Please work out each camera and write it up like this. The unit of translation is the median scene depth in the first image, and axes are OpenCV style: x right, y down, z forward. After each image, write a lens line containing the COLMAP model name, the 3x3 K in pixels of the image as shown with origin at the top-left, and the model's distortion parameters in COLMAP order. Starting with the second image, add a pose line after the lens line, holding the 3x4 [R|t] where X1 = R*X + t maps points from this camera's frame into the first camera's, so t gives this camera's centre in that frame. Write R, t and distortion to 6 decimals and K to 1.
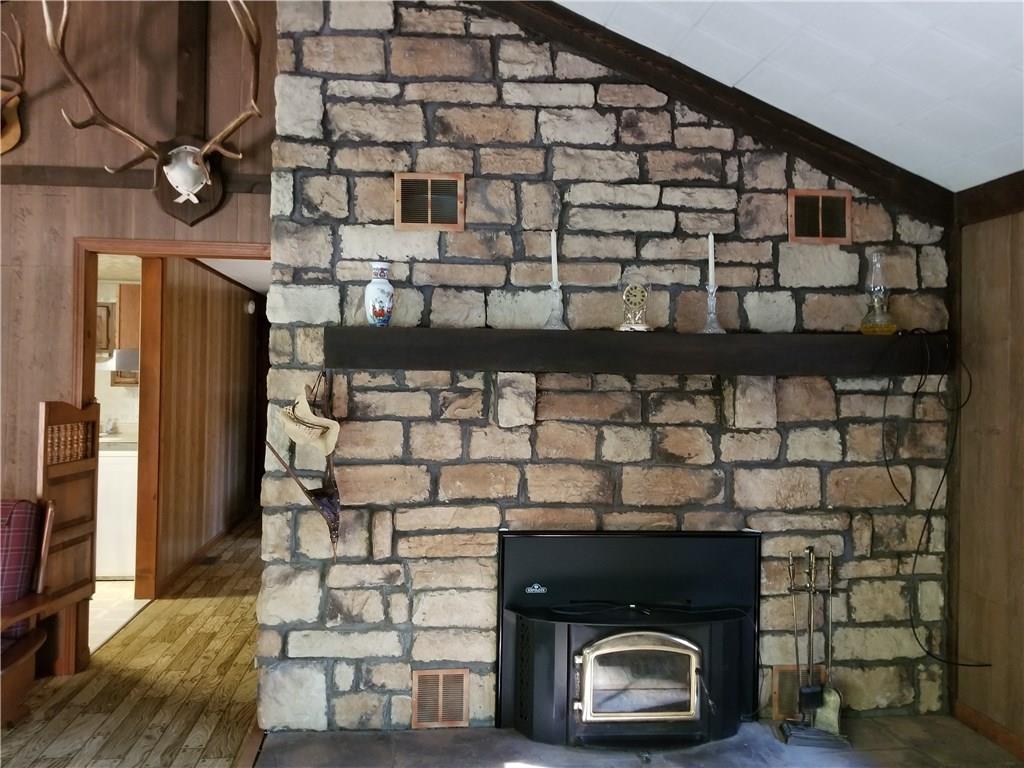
lens RADIAL K [[789.1, 0, 496.1], [0, 789.1, 366.1], [0, 0, 1]] dist [0.093422, -0.142993]
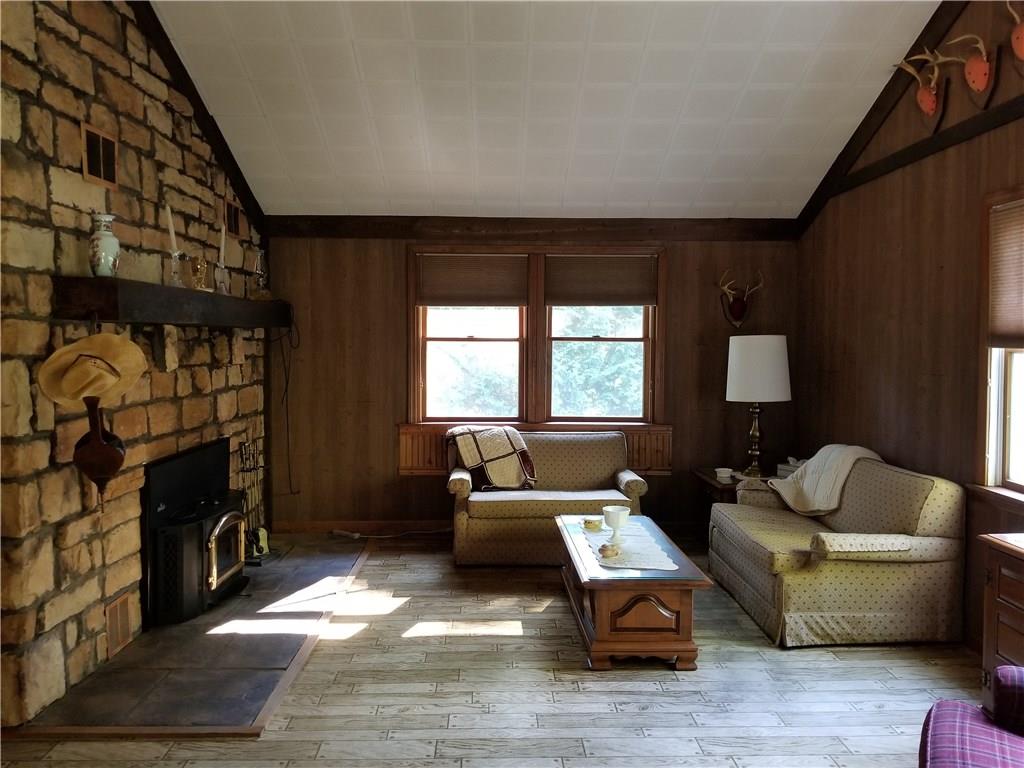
lens RADIAL K [[789.1, 0, 496.1], [0, 789.1, 366.1], [0, 0, 1]] dist [0.093422, -0.142993]
pose [[0.114770, -0.046205, 0.992317, -1.071506], [-0.016267, 0.998696, 0.048384, 0.003254], [-0.993259, -0.021695, 0.113869, 0.371195]]
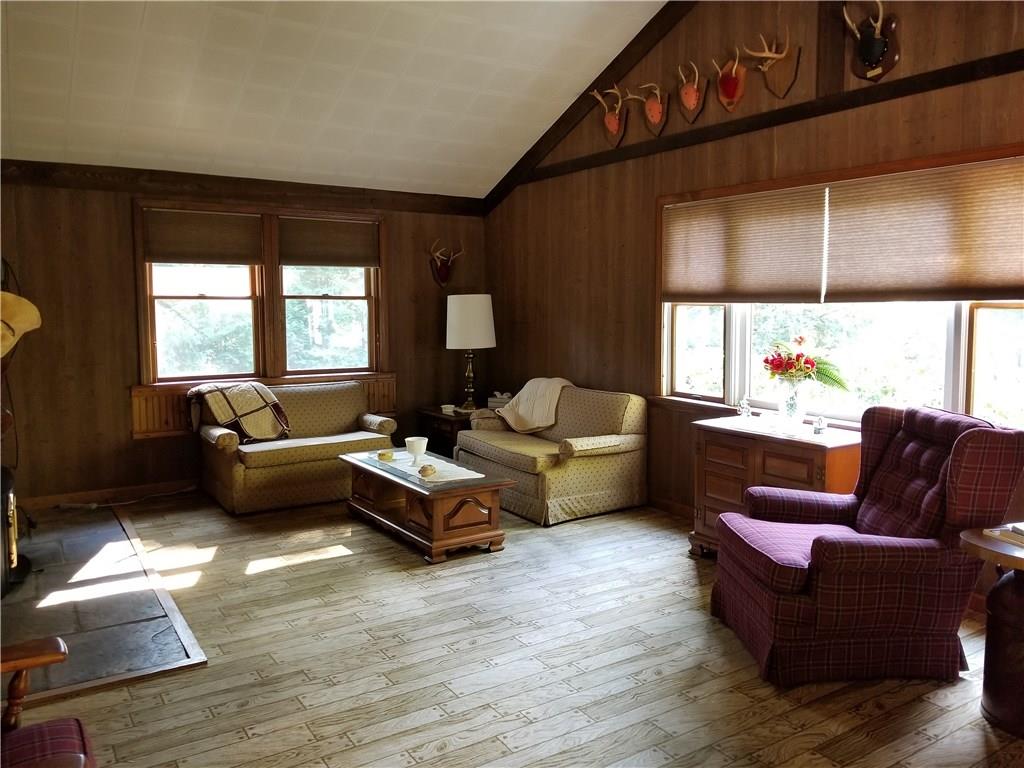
lens RADIAL K [[789.1, 0, 496.1], [0, 789.1, 366.1], [0, 0, 1]] dist [0.093422, -0.142993]
pose [[-0.415405, -0.089195, 0.905253, -1.222831], [-0.018832, 0.995811, 0.089476, 0.011024], [-0.909442, 0.020121, -0.415344, 0.796003]]
